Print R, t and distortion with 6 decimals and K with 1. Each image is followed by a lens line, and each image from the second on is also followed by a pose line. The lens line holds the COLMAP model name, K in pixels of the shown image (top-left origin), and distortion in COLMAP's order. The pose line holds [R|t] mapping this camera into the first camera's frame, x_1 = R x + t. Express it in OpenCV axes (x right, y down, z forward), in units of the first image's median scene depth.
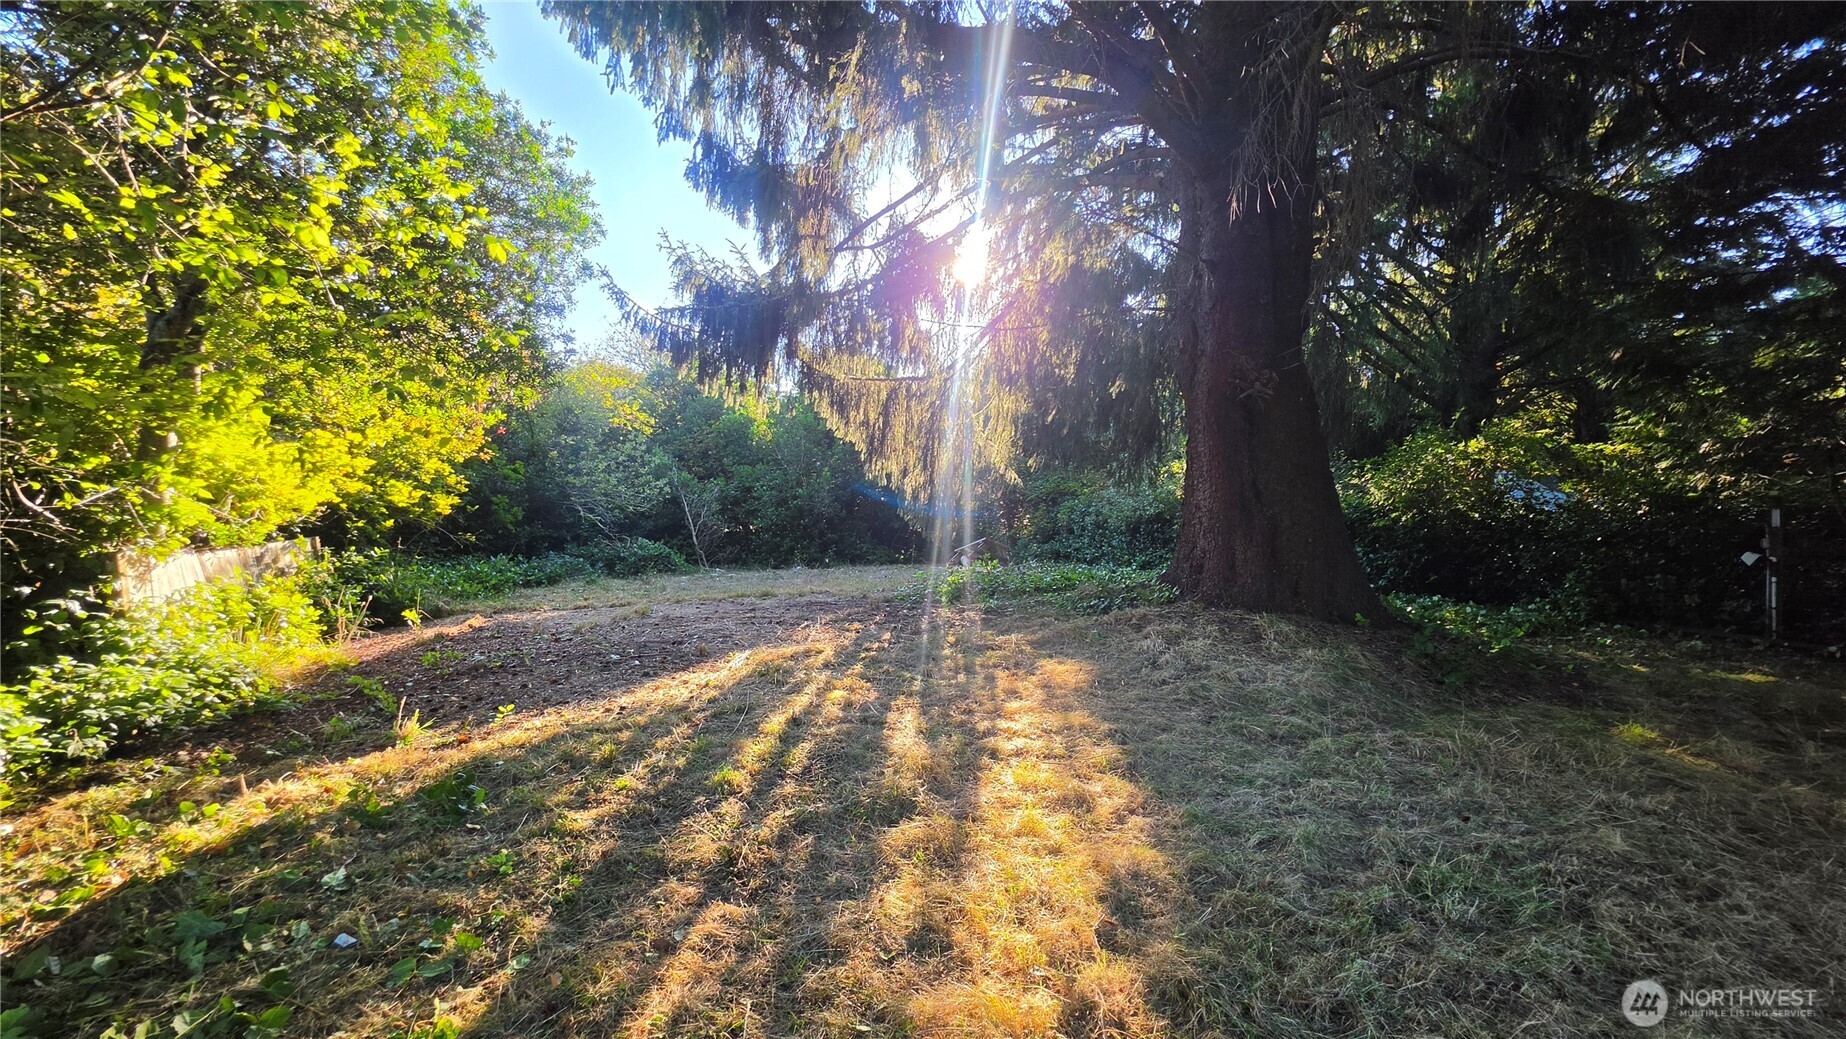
lens RADIAL K [[754.3, 0, 927.5], [0, 754.3, 506.8], [0, 0, 1]] dist [0.000615, 0.000681]
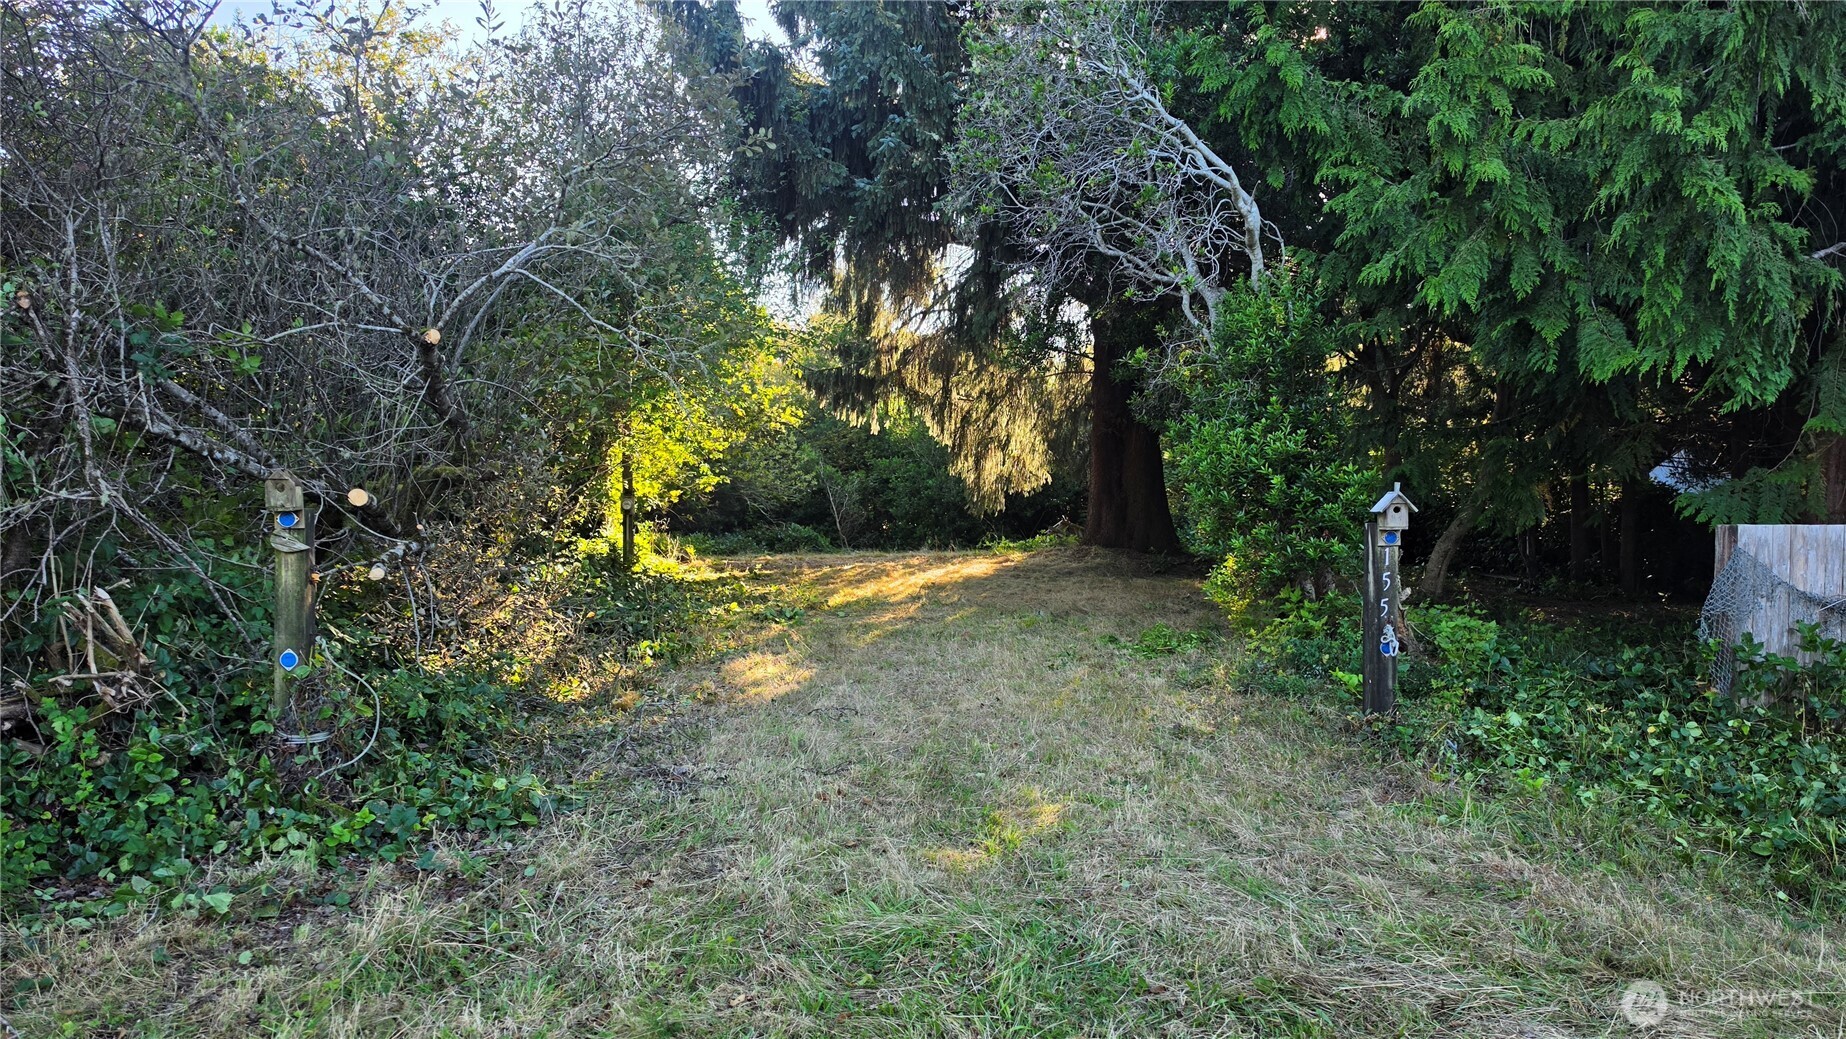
lens RADIAL K [[1234.3, 0, 923.0], [0, 1234.3, 519.5], [0, 0, 1]] dist [-0.001565, -0.000934]
pose [[0.968649, -0.001040, -0.248431, 0.586406], [0.004730, 0.999887, 0.014255, 0.016794], [0.248388, -0.014983, 0.968545, -1.627502]]
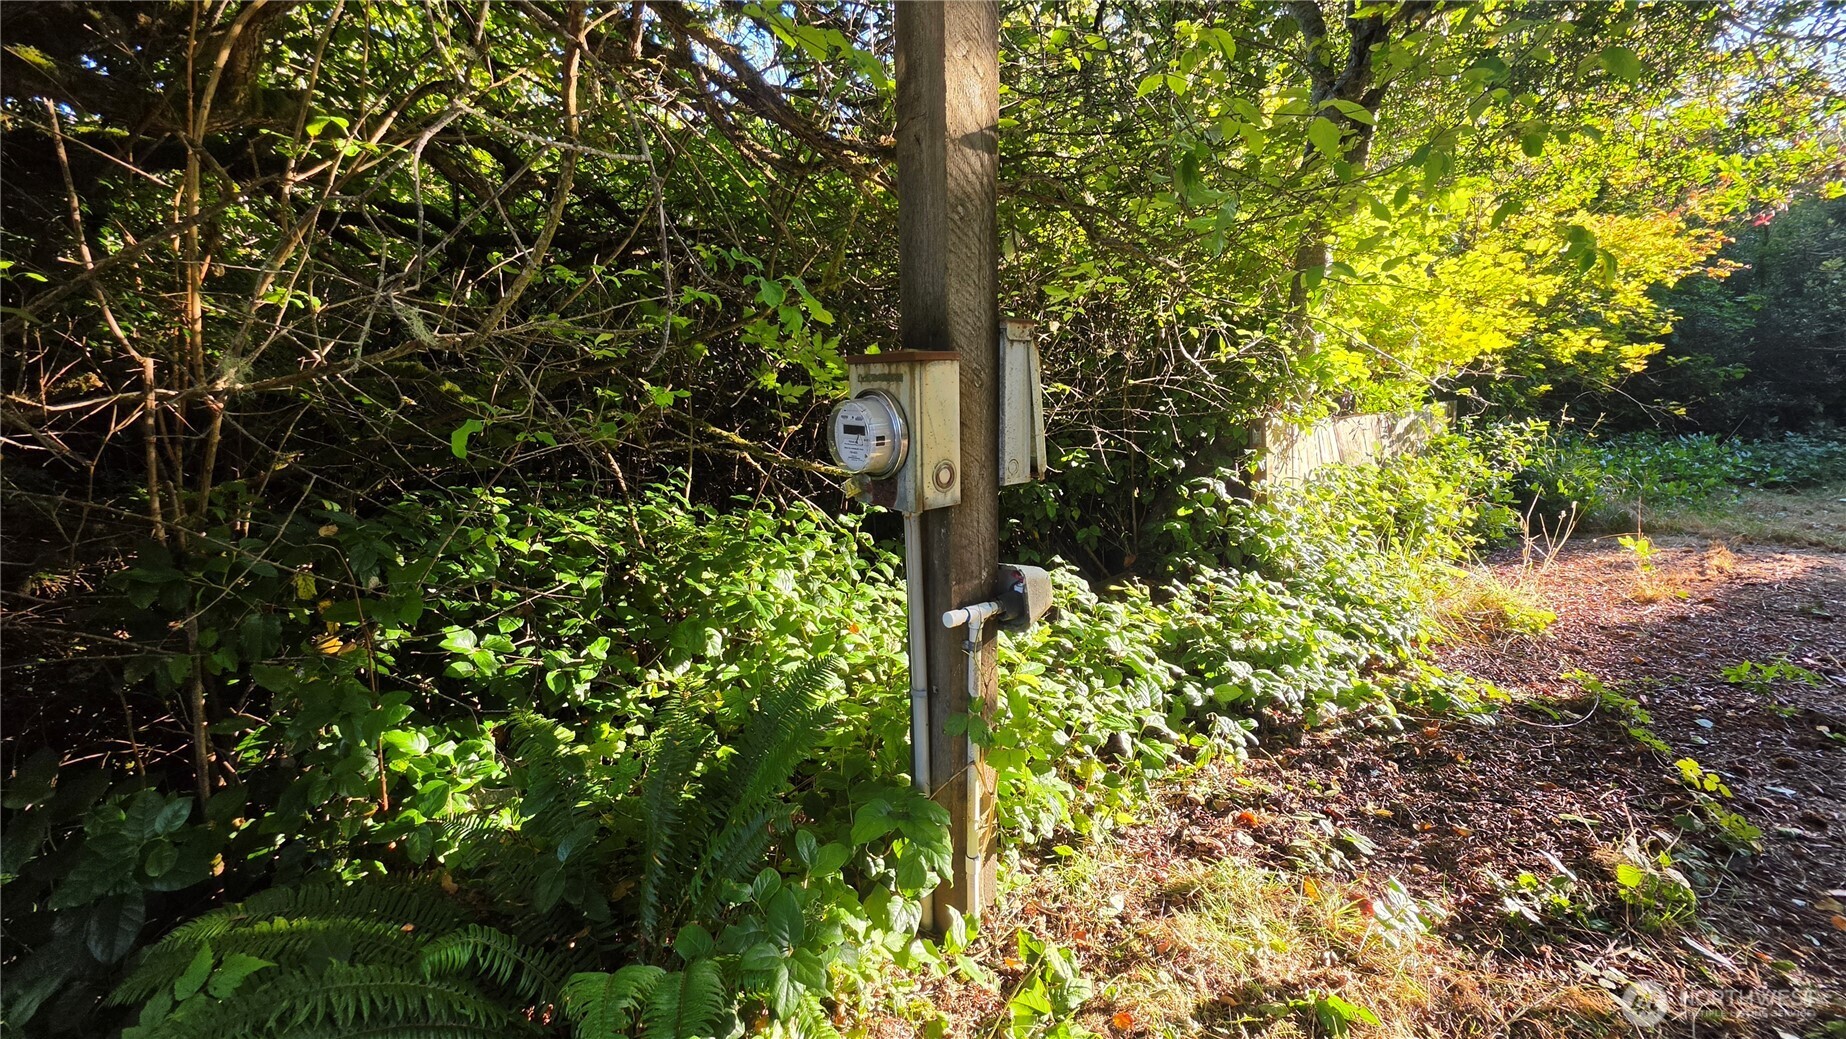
lens RADIAL K [[744.2, 0, 907.8], [0, 744.2, 524.3], [0, 0, 1]] dist [-0.005845, 0.000808]
pose [[0.320067, 0.175034, -0.931085, -0.267733], [0.020775, 0.981252, 0.191606, 0.006731], [0.947167, -0.080670, 0.310431, 0.236889]]
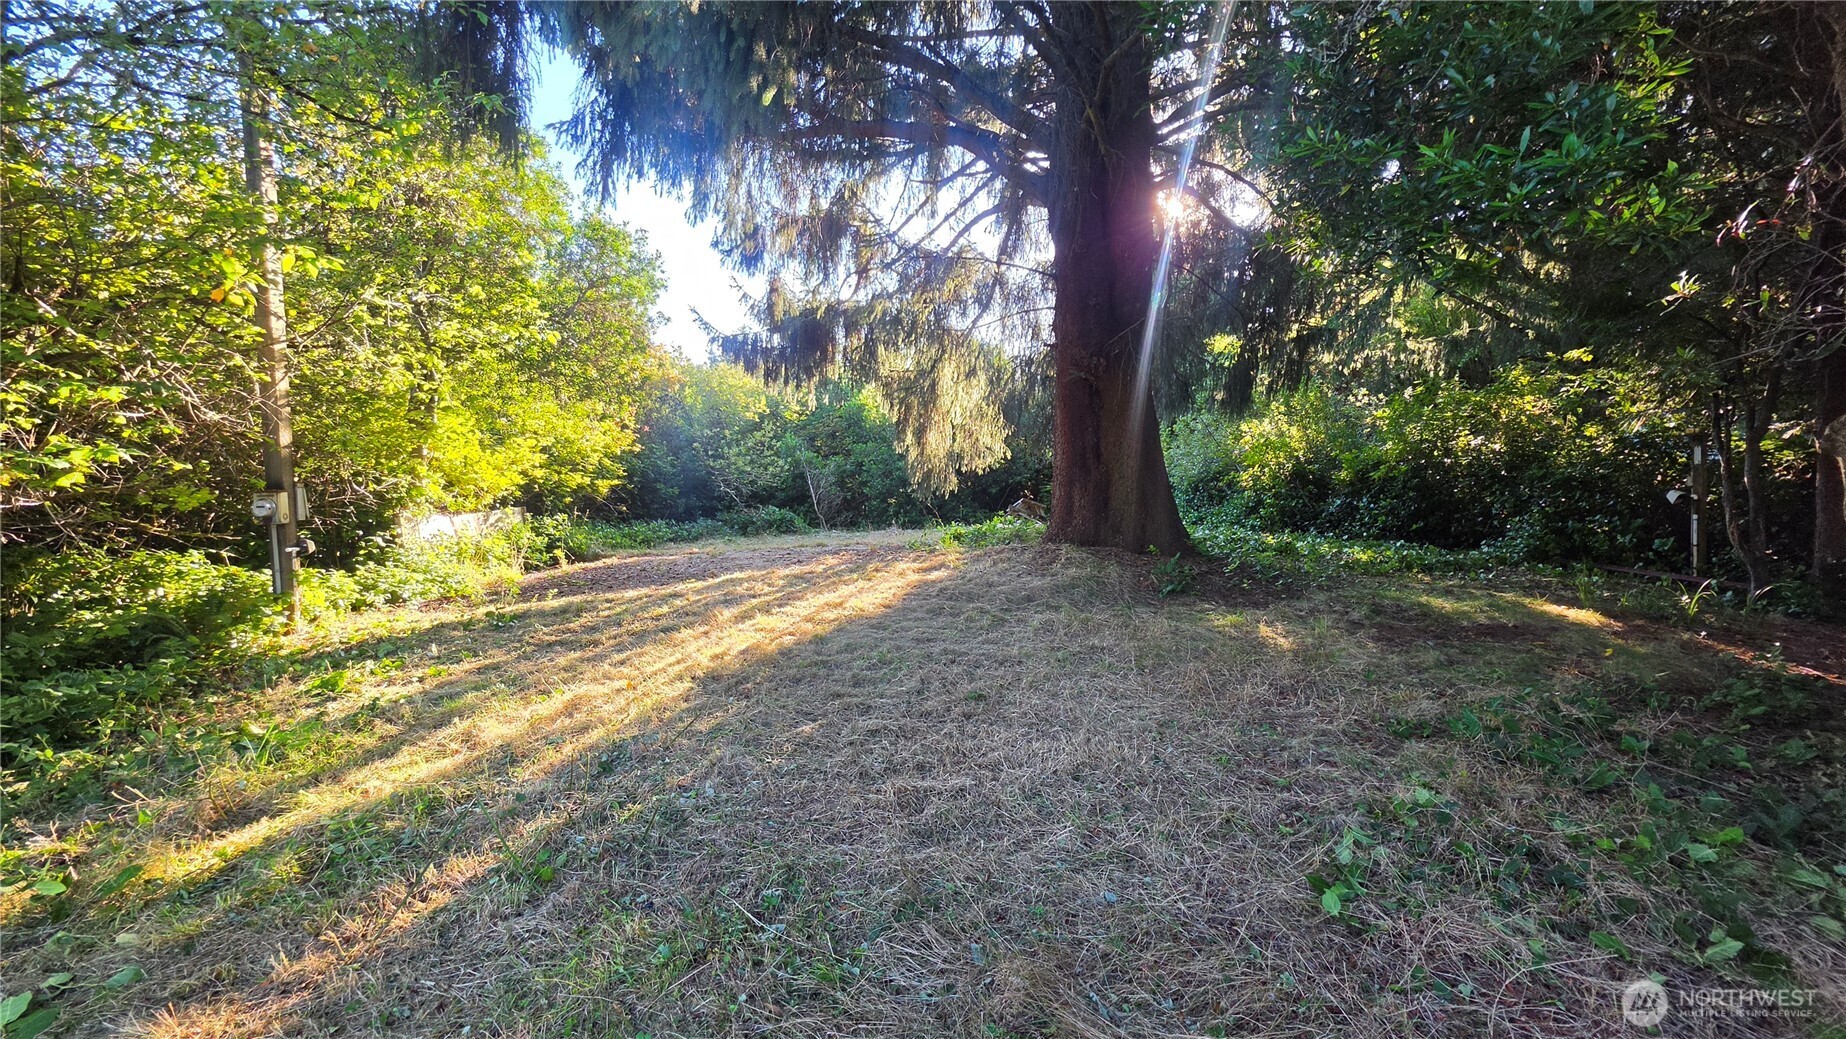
lens RADIAL K [[744.2, 0, 907.8], [0, 744.2, 524.3], [0, 0, 1]] dist [-0.005845, 0.000808]
pose [[0.954742, -0.015341, -0.297039, 0.408721], [0.034265, 0.997693, 0.058607, 0.012377], [0.295454, -0.066133, 0.953065, -0.233724]]
